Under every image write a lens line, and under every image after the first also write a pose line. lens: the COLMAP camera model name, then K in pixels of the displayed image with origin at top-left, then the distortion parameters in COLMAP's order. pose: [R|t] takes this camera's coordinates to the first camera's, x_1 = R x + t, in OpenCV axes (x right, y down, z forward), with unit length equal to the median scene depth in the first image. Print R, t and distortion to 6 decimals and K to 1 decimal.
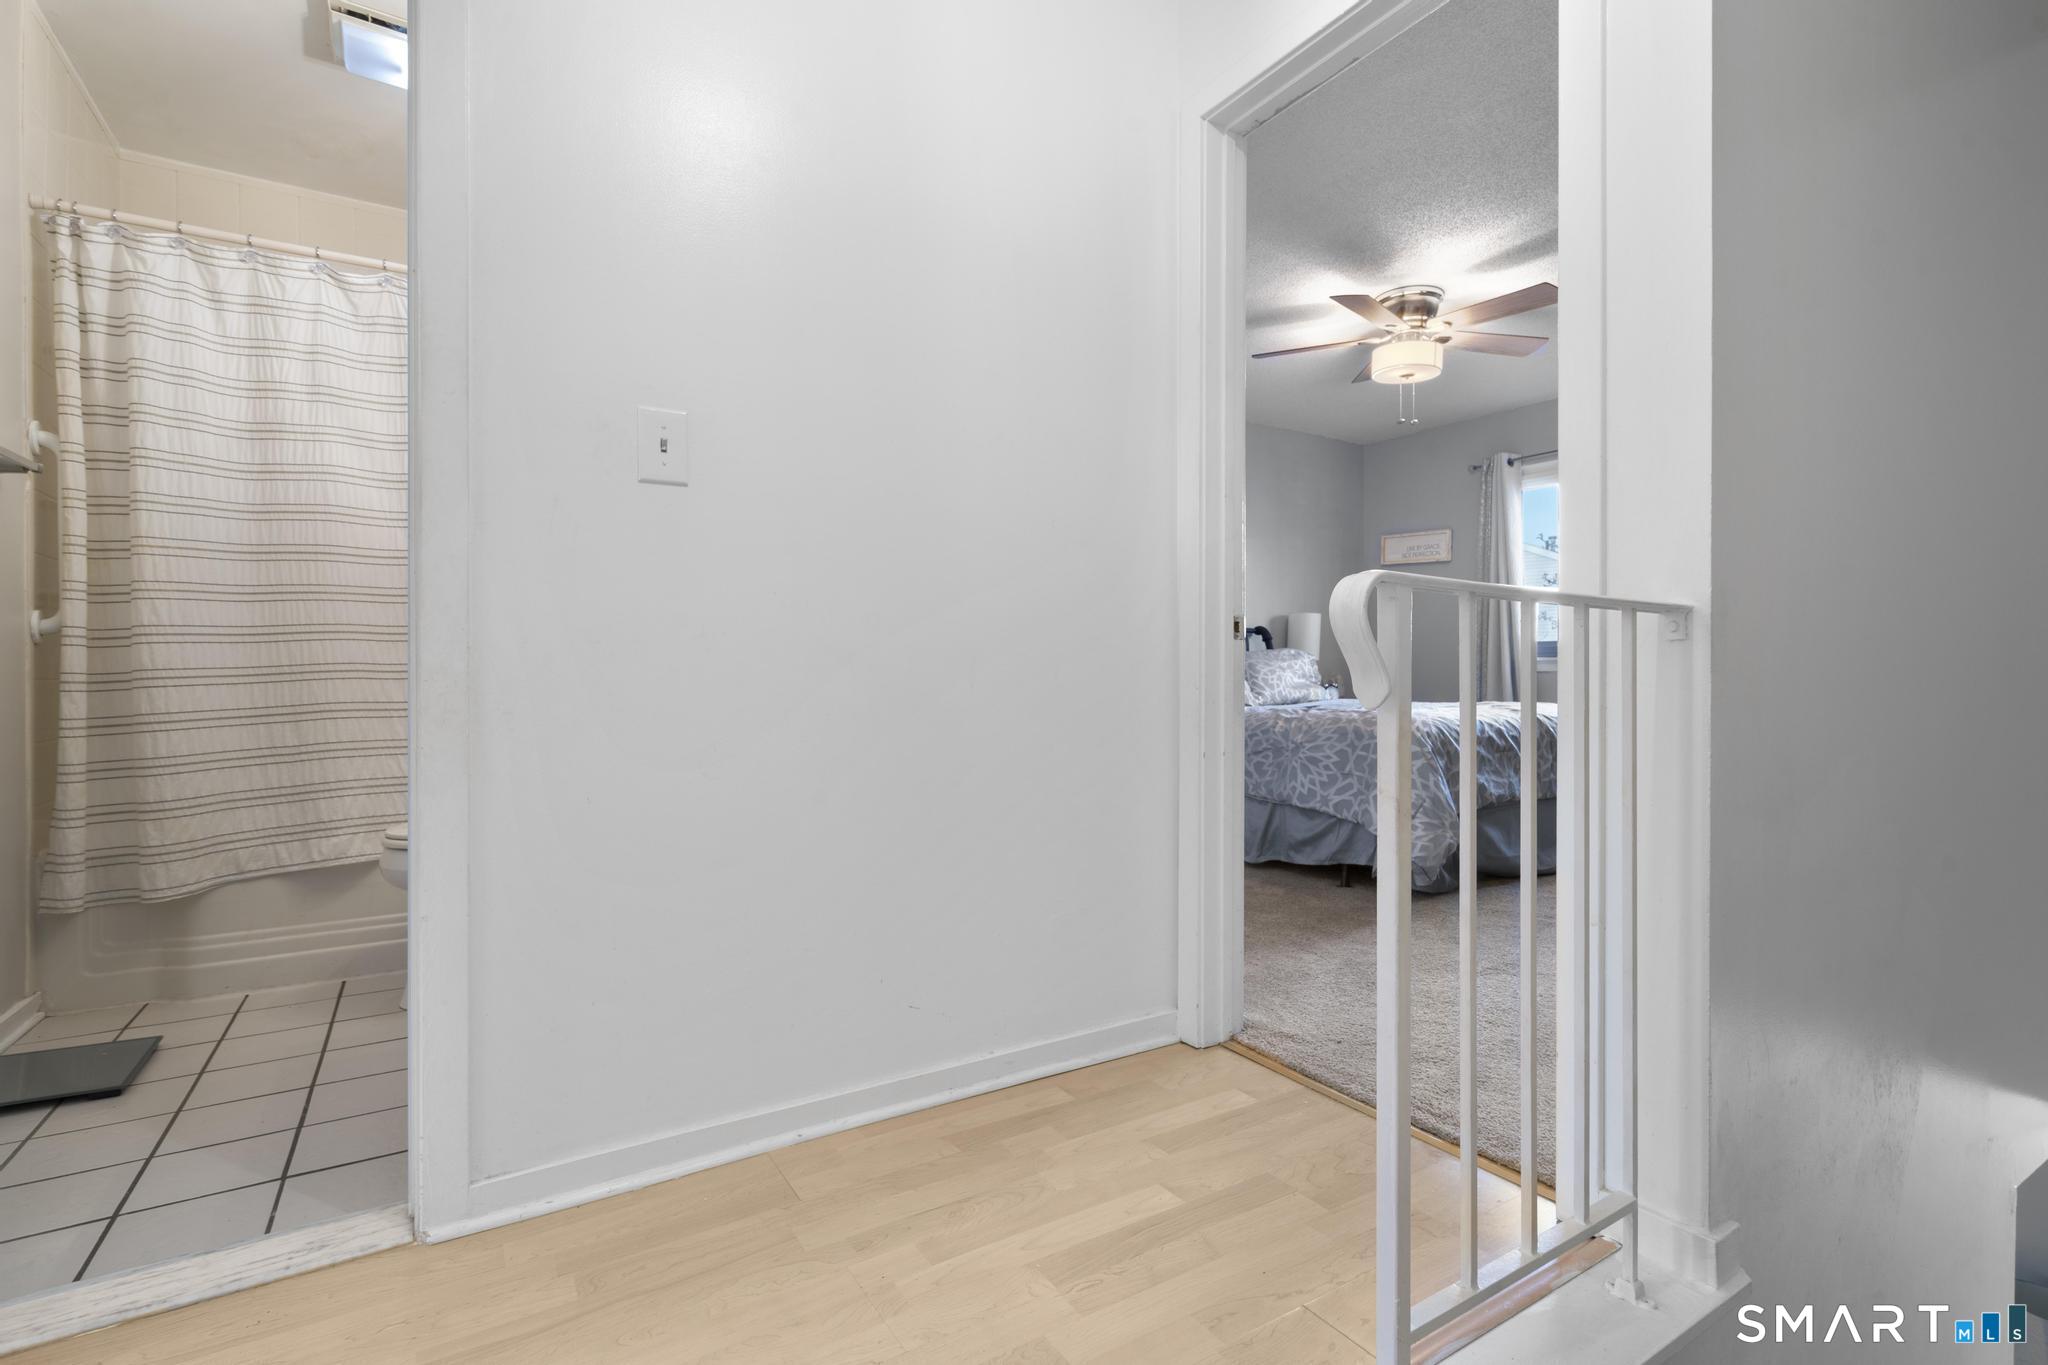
lens RADIAL K [[948.4, 0, 1027.5], [0, 948.4, 663.1], [0, 0, 1]] dist [0.000600, 0.000877]
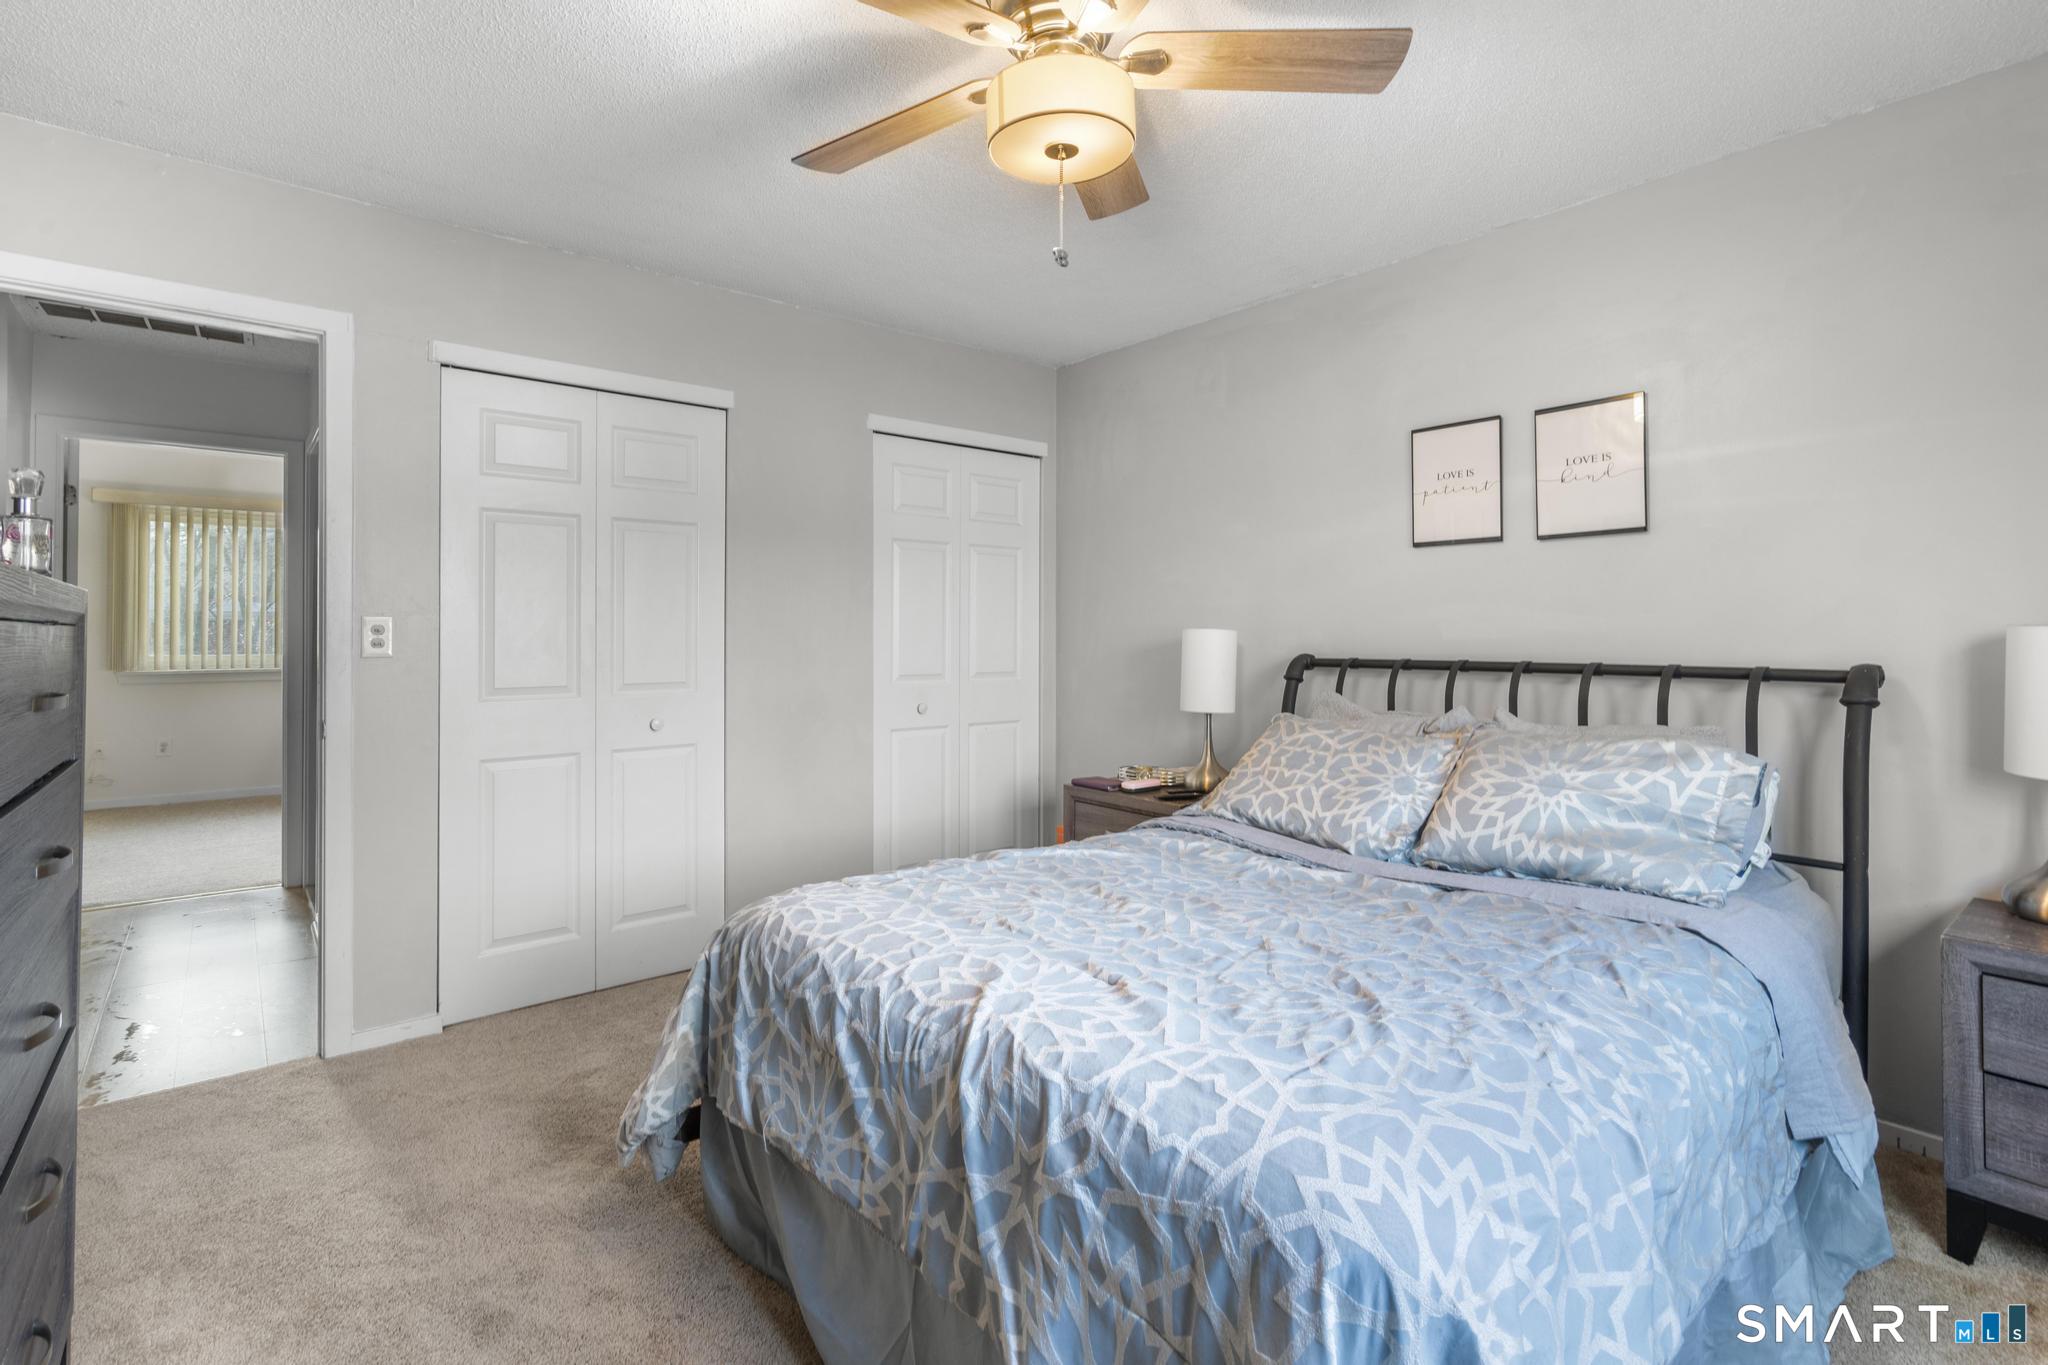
lens RADIAL K [[948.4, 0, 1027.5], [0, 948.4, 663.1], [0, 0, 1]] dist [0.000600, 0.000877]
pose [[0.148356, 0.028736, -0.988516, 0.897555], [0.008269, 0.999507, 0.030296, -0.086320], [0.988900, -0.012668, 0.148045, 1.002956]]
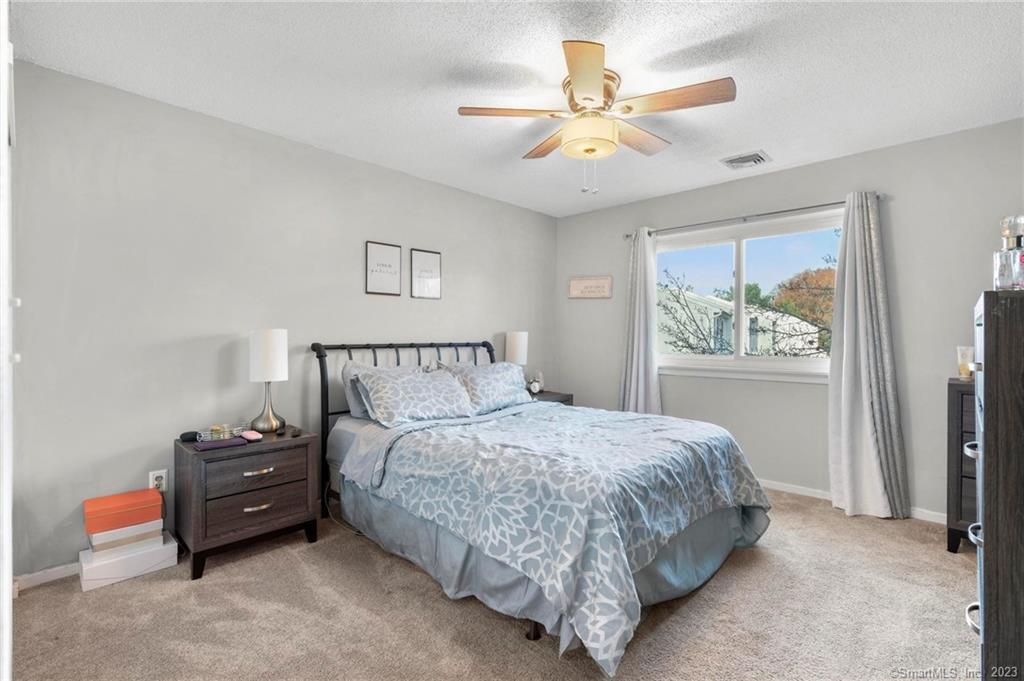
lens RADIAL K [[474.2, 0, 513.8], [0, 474.2, 330.8], [0, 0, 1]] dist [0.000600, 0.000877]
pose [[0.969878, 0.004624, 0.243546, 0.183296], [-0.005623, 0.999978, 0.003405, -0.091022], [-0.243525, -0.004672, 0.969883, 0.497368]]
